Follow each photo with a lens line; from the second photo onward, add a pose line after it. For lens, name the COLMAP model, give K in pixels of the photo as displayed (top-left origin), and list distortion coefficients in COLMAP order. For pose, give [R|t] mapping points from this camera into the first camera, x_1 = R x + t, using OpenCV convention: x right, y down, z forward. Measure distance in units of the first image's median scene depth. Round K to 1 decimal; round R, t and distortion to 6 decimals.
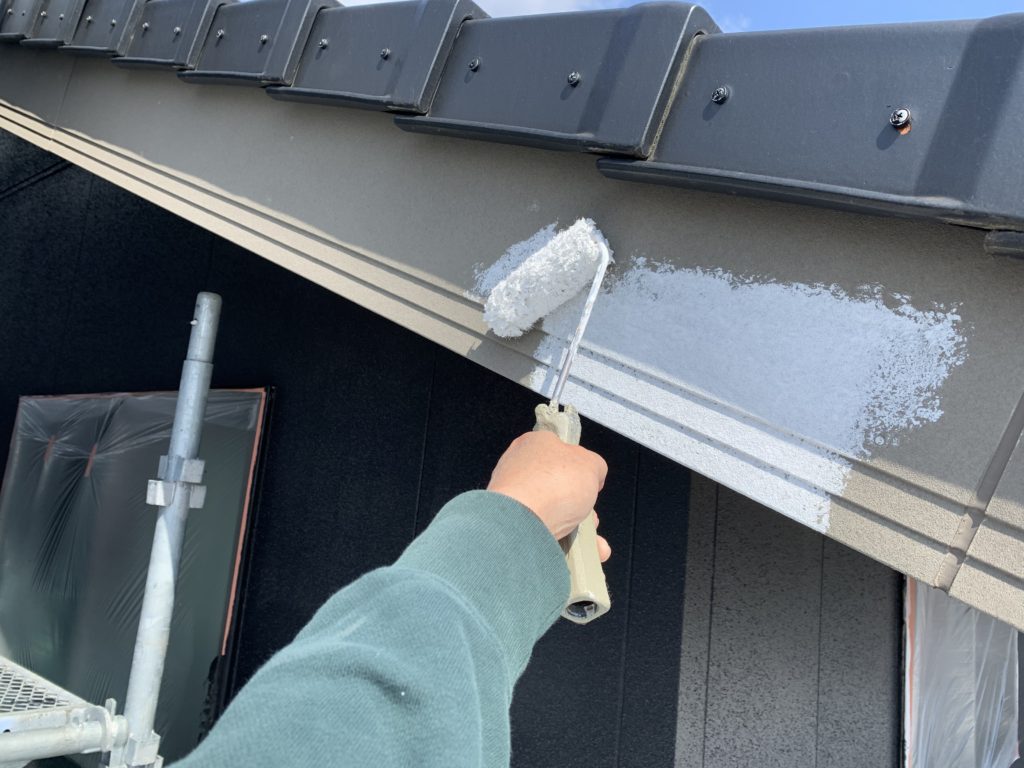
lens RADIAL K [[796.2, 0, 512.0], [0, 796.2, 384.0], [0, 0, 1]] dist [0.009556, 0.003049]
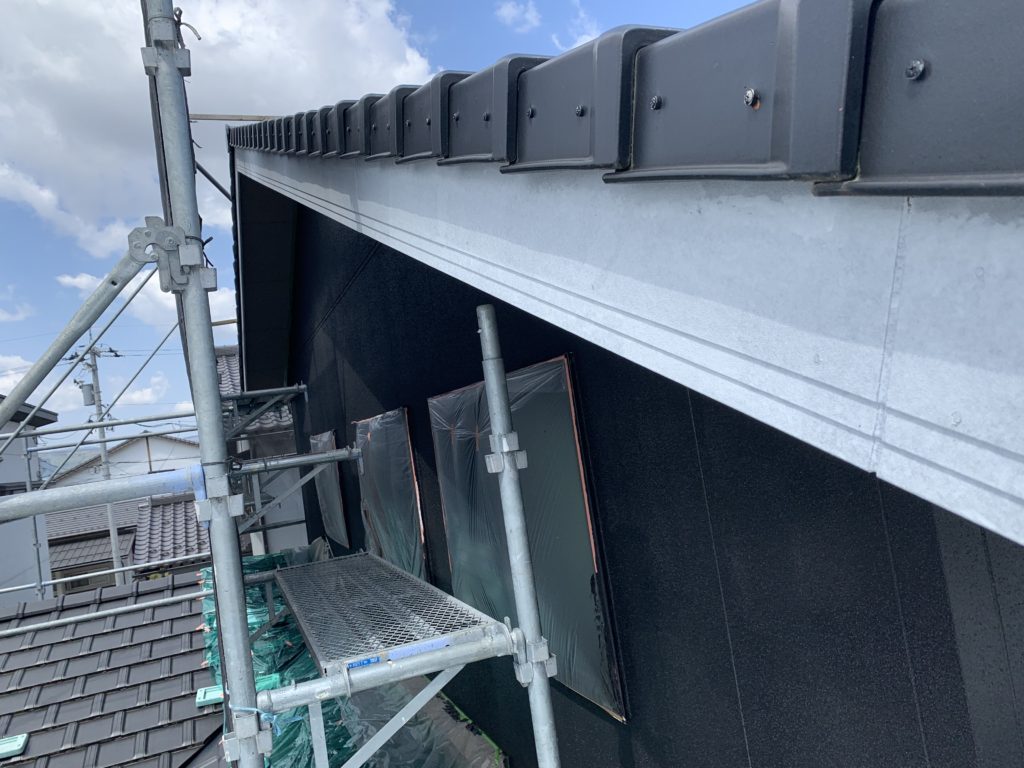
lens RADIAL K [[773.9, 0, 512.0], [0, 773.9, 384.0], [0, 0, 1]] dist [0.060383, -0.047932]
pose [[0.847328, -0.245713, -0.470807, 0.226690], [0.296325, 0.954439, 0.035188, -0.025978], [0.440711, -0.169327, 0.881534, -0.091394]]
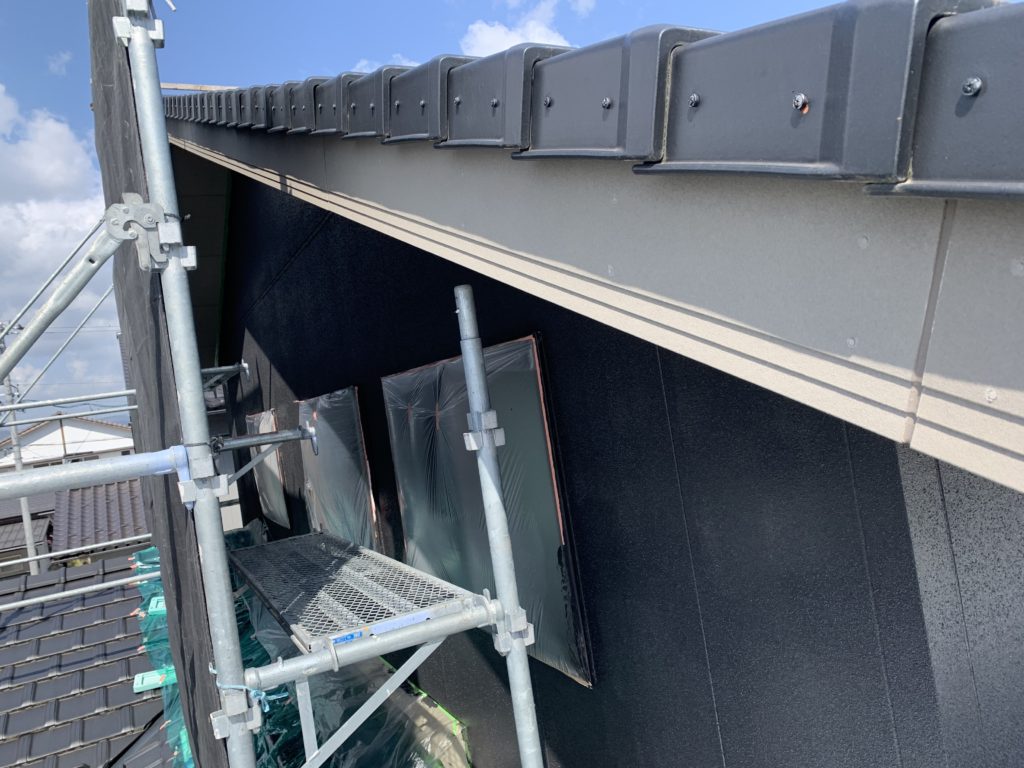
lens RADIAL K [[773.9, 0, 512.0], [0, 773.9, 384.0], [0, 0, 1]] dist [0.060383, -0.047932]
pose [[0.884125, -0.236682, -0.402870, 0.172056], [0.294841, 0.951480, 0.088063, -0.052907], [0.362479, -0.196641, 0.911011, -0.148529]]
